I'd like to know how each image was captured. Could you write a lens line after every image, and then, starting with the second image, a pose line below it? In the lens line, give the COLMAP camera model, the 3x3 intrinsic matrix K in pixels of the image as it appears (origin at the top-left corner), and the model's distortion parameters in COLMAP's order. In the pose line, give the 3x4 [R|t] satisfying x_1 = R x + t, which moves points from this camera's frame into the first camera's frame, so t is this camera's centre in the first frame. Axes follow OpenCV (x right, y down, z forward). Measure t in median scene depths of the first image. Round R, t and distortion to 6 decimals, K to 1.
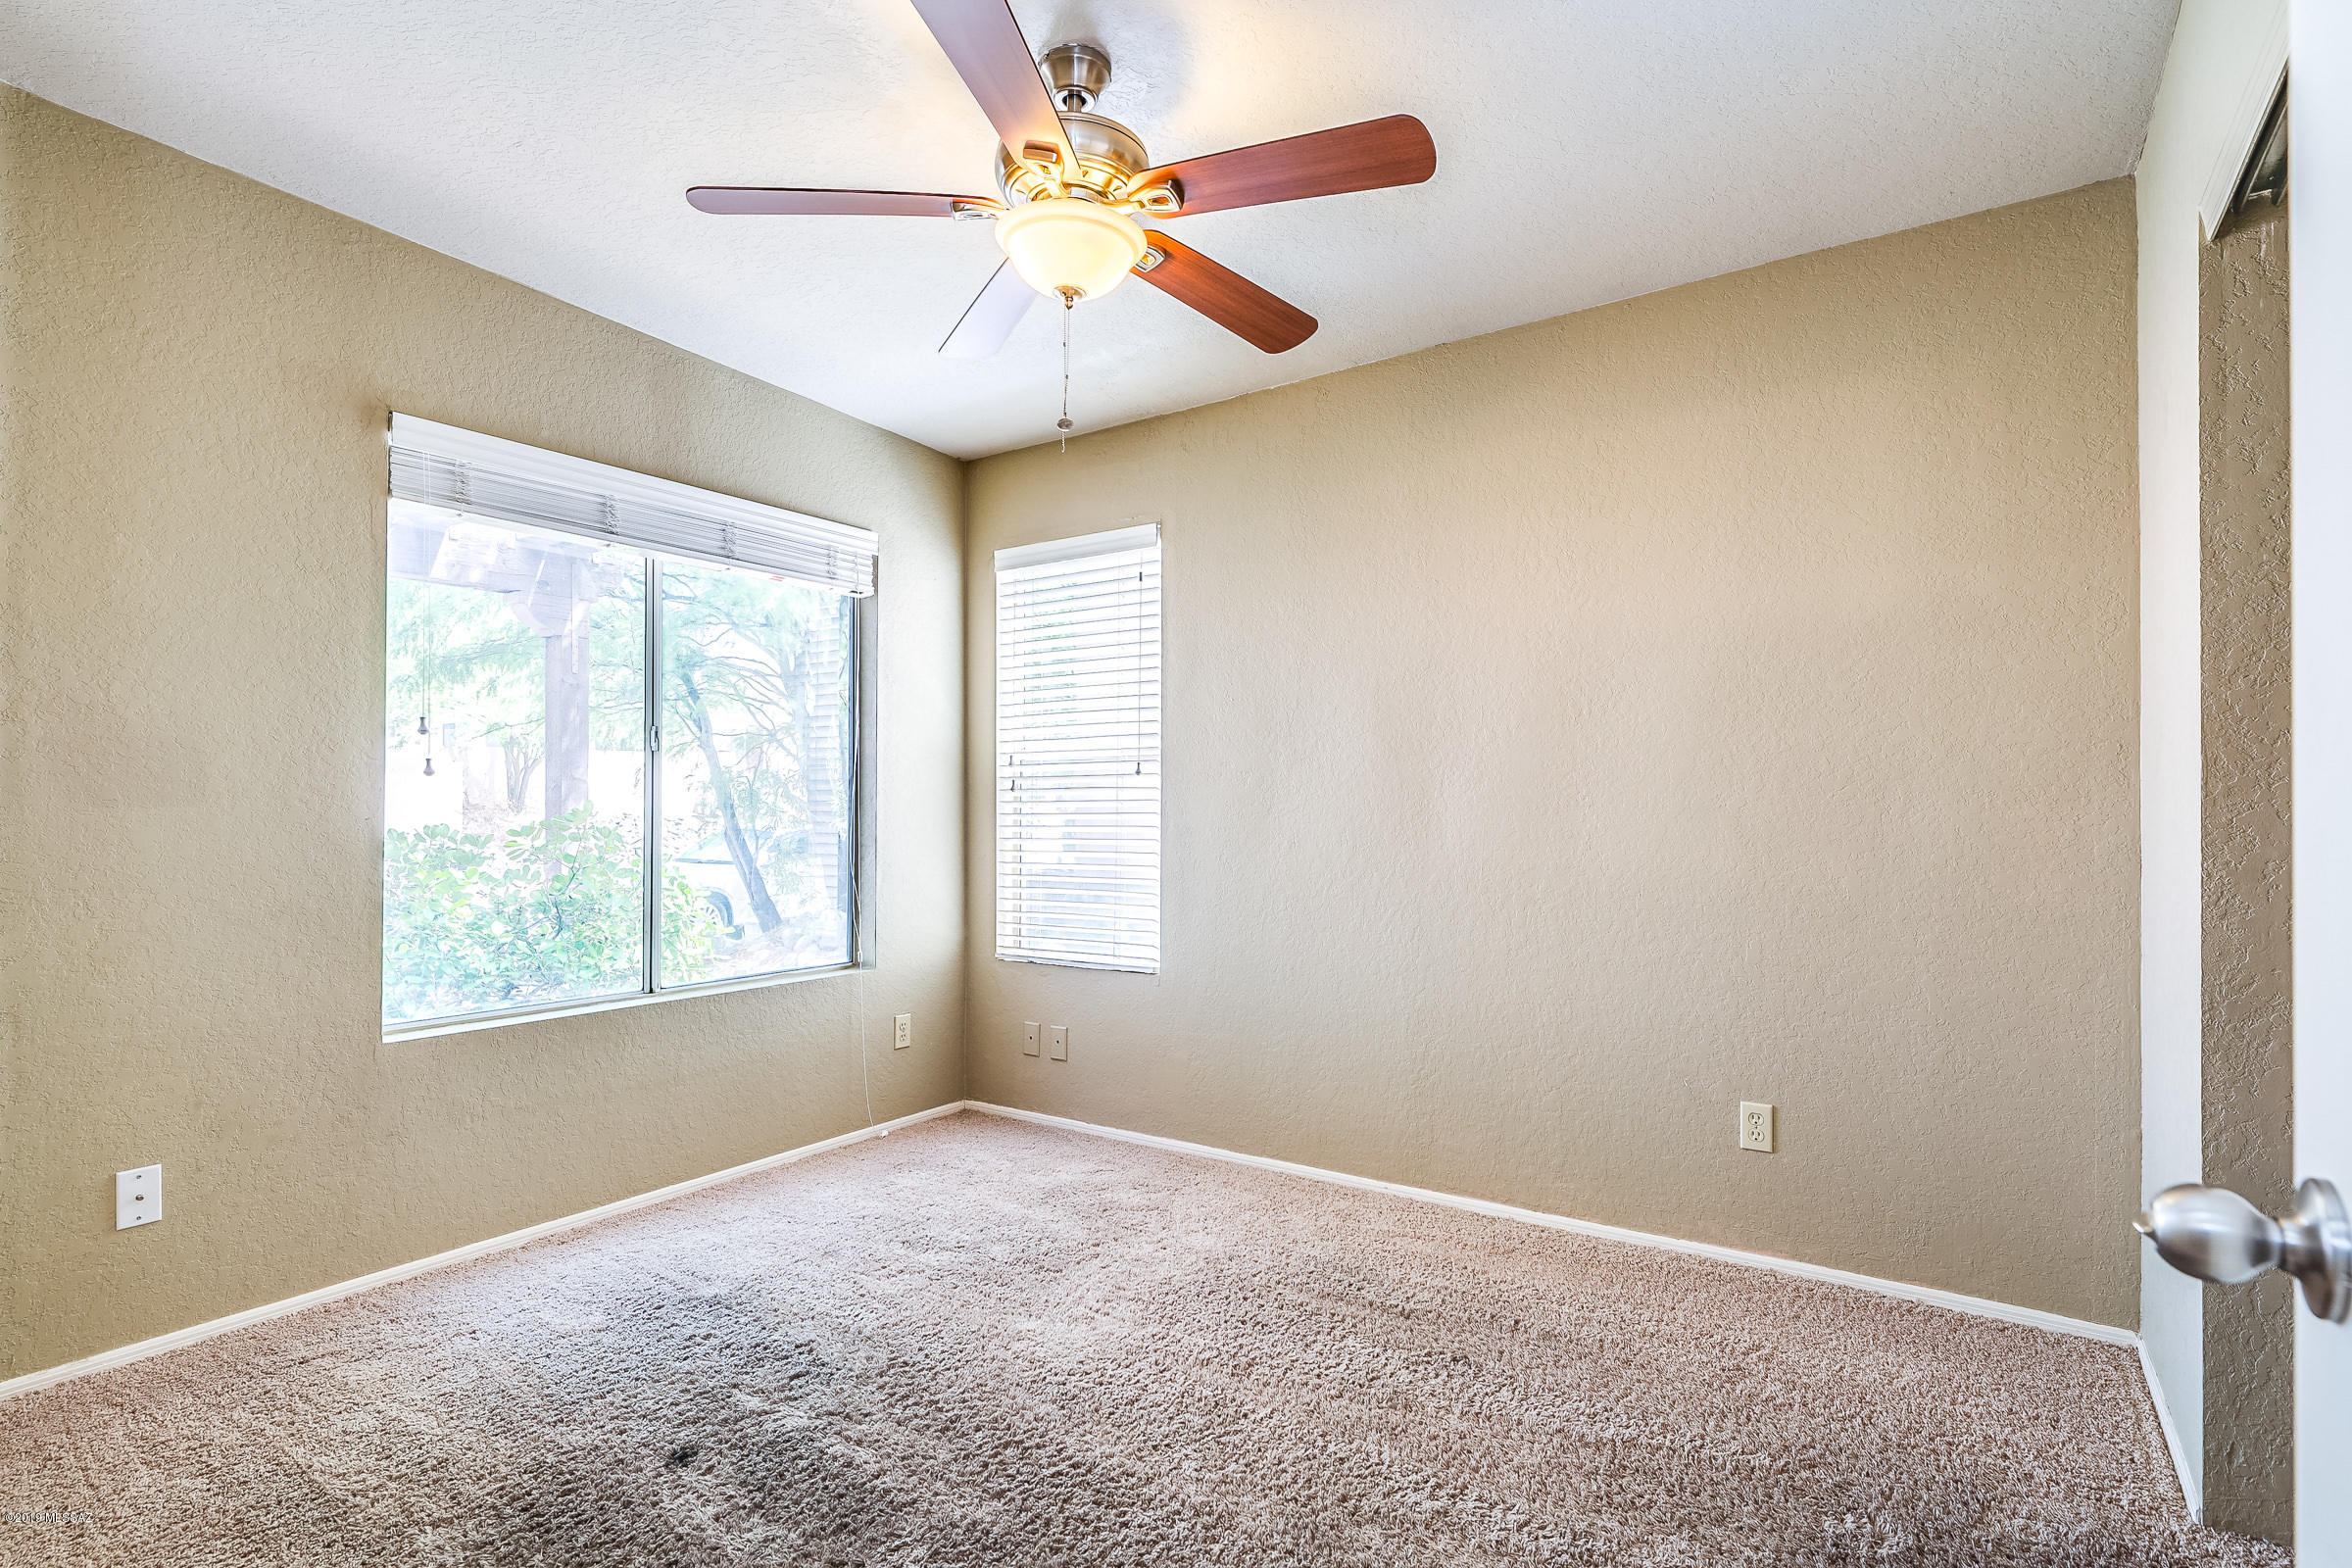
lens RADIAL K [[1093.2, 0, 1173.6], [0, 1093.2, 791.1], [0, 0, 1]] dist [0.002209, 0.001361]
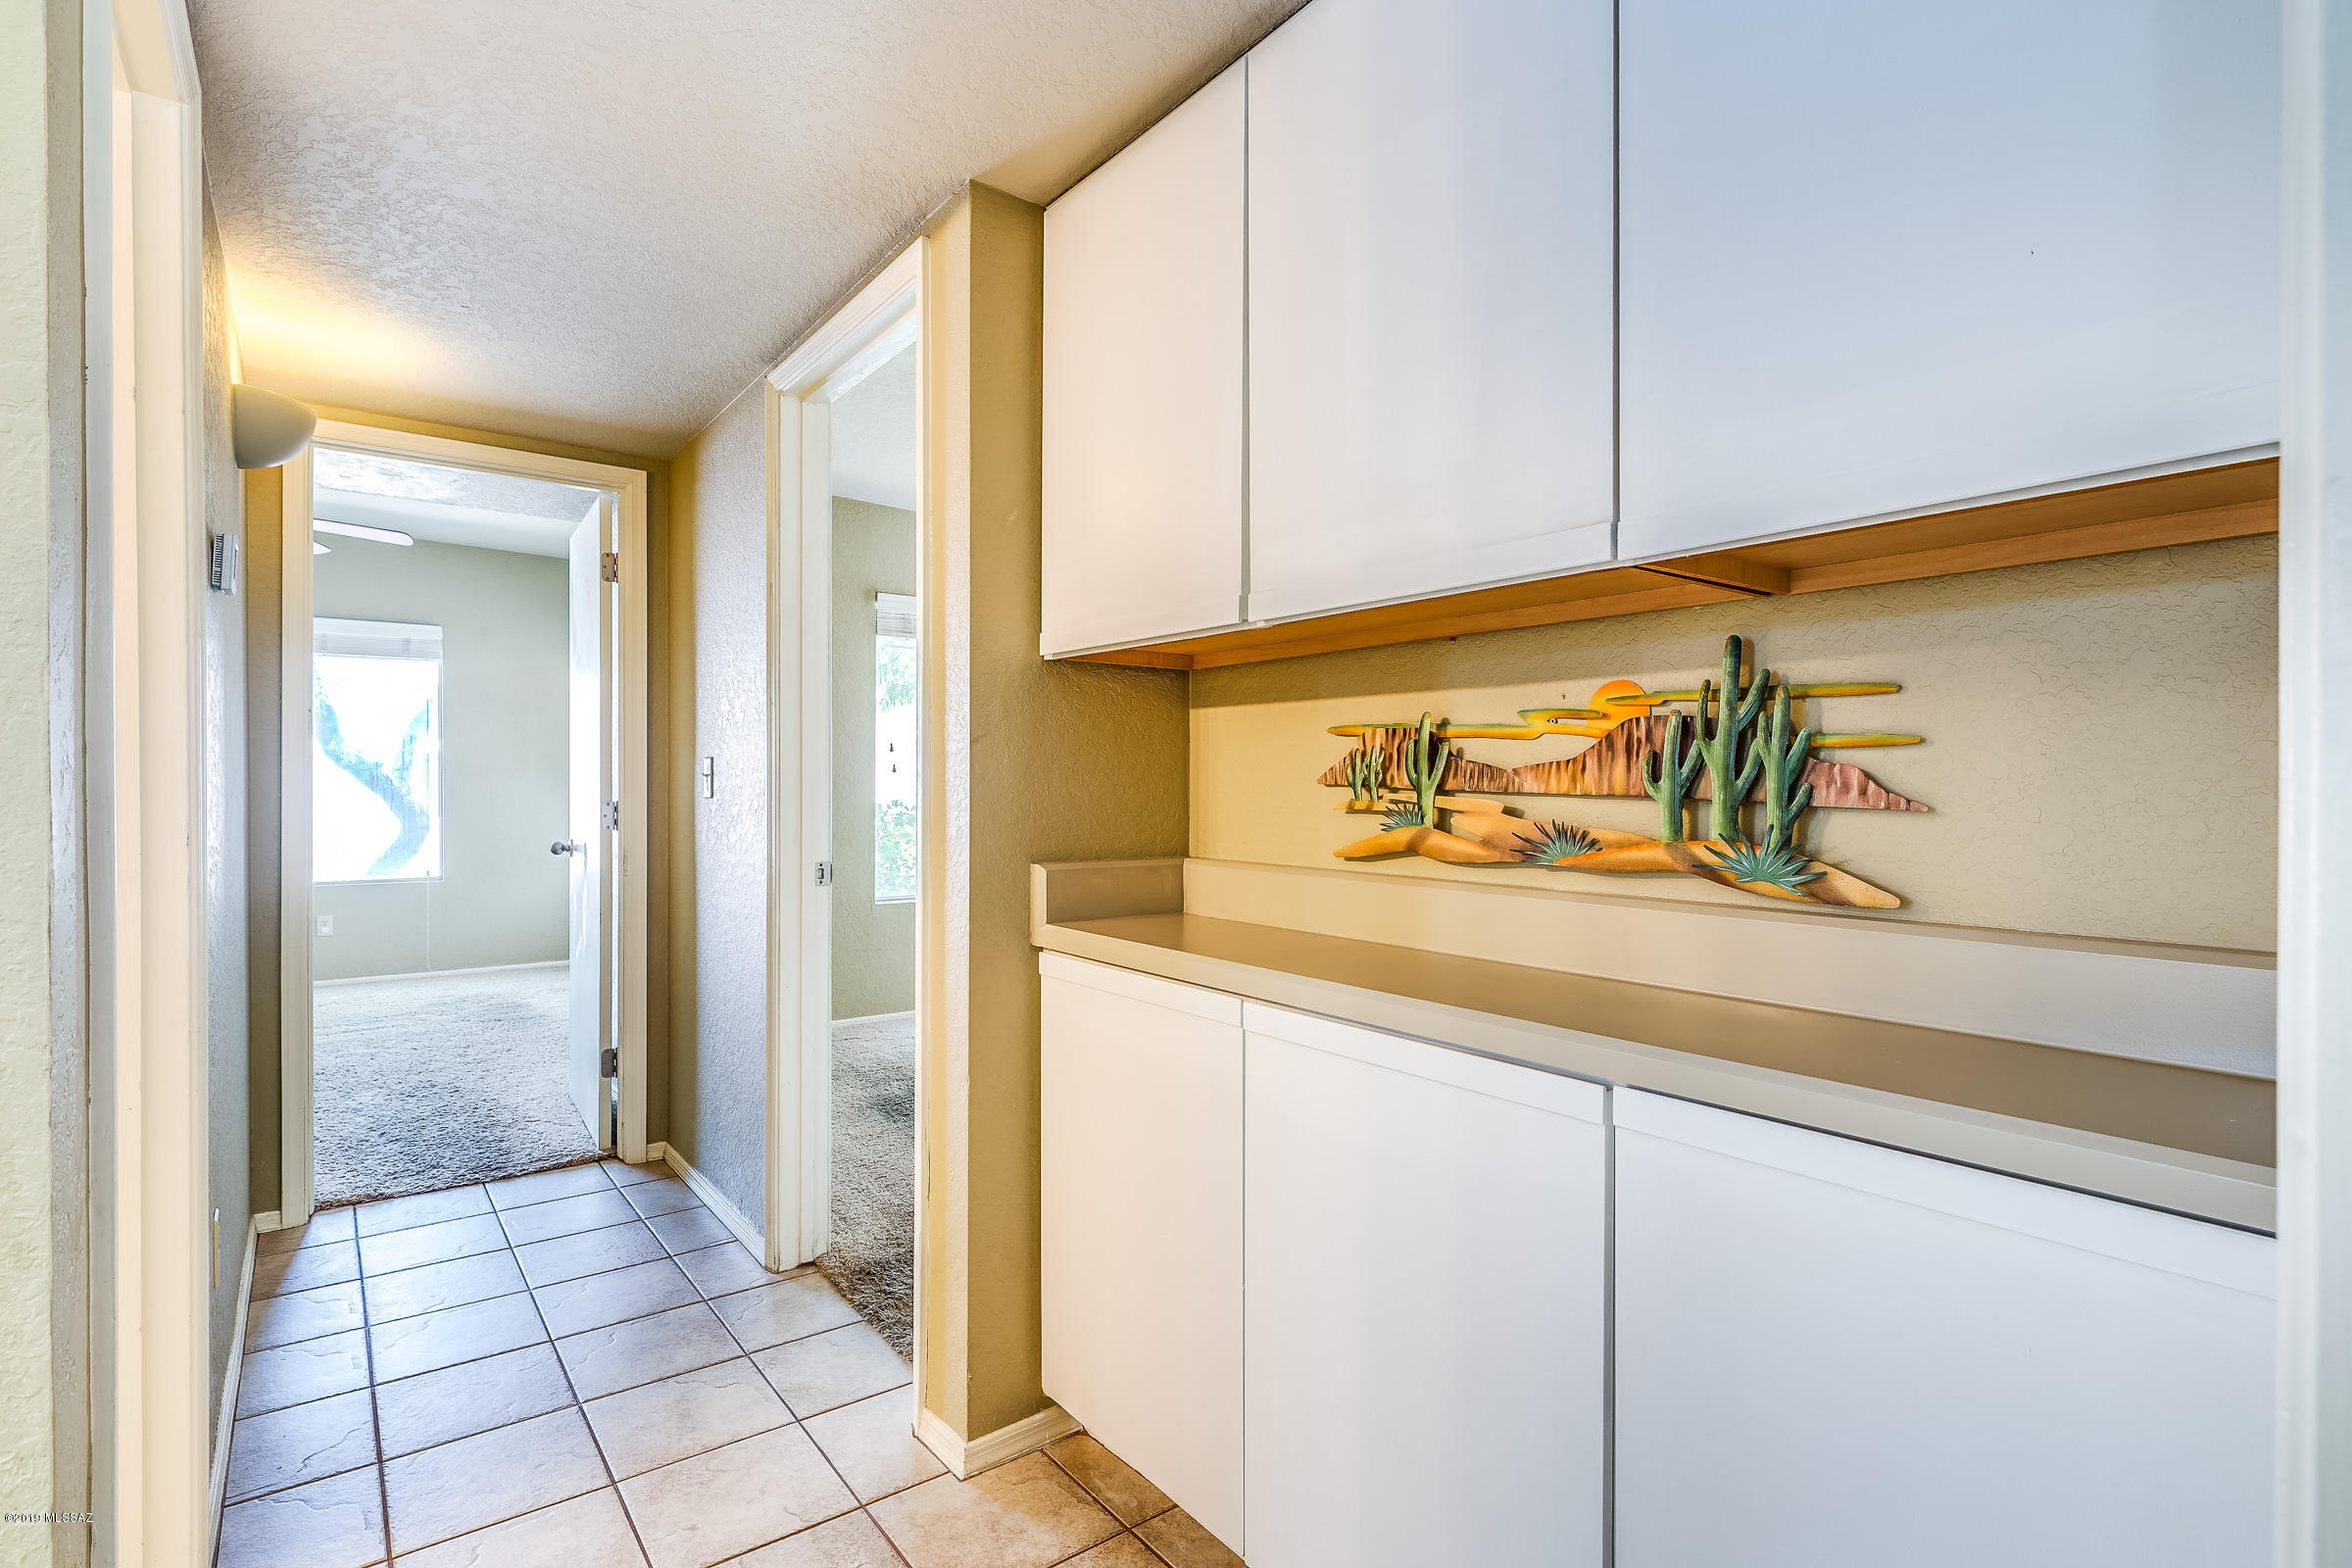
lens RADIAL K [[1093.2, 0, 1180.3], [0, 1093.2, 789.2], [0, 0, 1]] dist [0.002209, 0.001361]
pose [[0.942545, 0.001336, -0.334076, 0.465656], [0.002507, 0.999936, 0.011072, -0.008142], [0.334069, -0.011273, 0.942481, -0.687367]]
